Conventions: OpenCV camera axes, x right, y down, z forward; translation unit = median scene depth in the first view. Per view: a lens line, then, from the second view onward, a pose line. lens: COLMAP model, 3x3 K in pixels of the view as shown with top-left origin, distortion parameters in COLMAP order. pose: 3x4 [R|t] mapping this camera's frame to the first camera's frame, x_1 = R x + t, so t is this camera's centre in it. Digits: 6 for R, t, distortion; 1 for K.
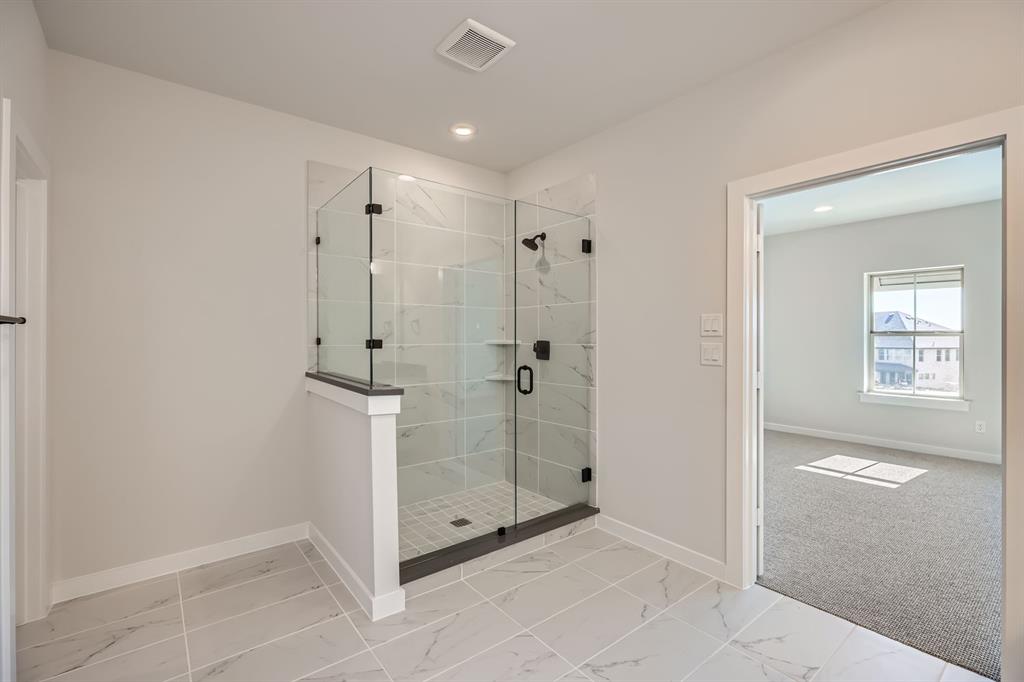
lens RADIAL K [[466.5, 0, 513.3], [0, 466.5, 338.5], [0, 0, 1]] dist [0.001742, -0.000690]
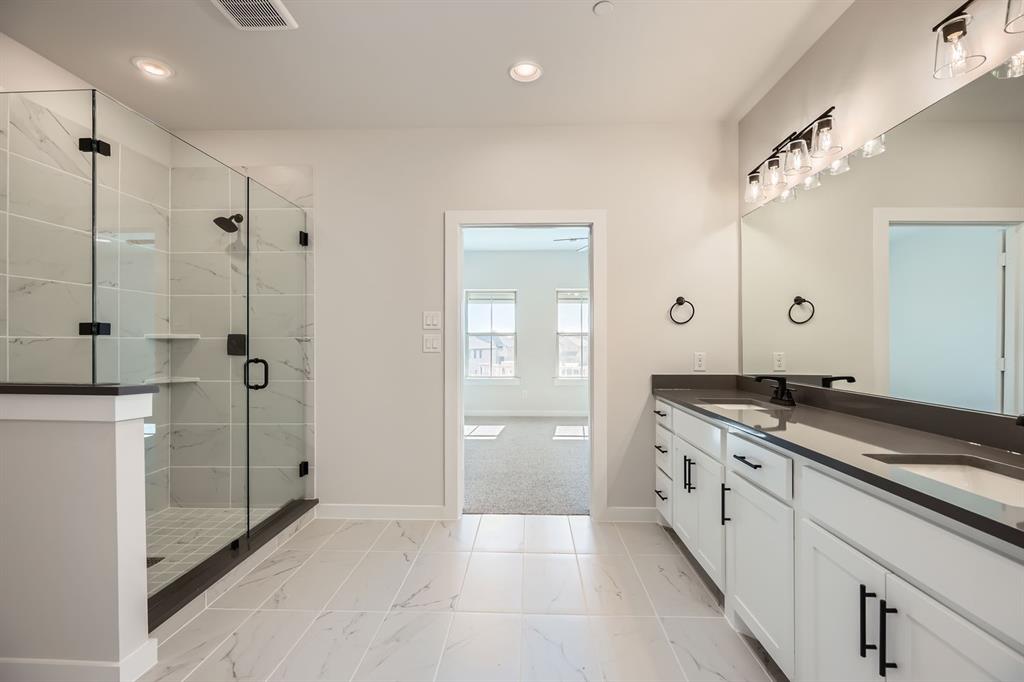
lens RADIAL K [[474.3, 0, 521.8], [0, 474.3, 342.6], [0, 0, 1]] dist [0.000670, 0.000038]
pose [[0.635186, -0.001575, 0.772358, -0.328835], [0.004984, 0.999985, -0.002060, 0.028340], [-0.772343, 0.005158, 0.635184, 0.000404]]
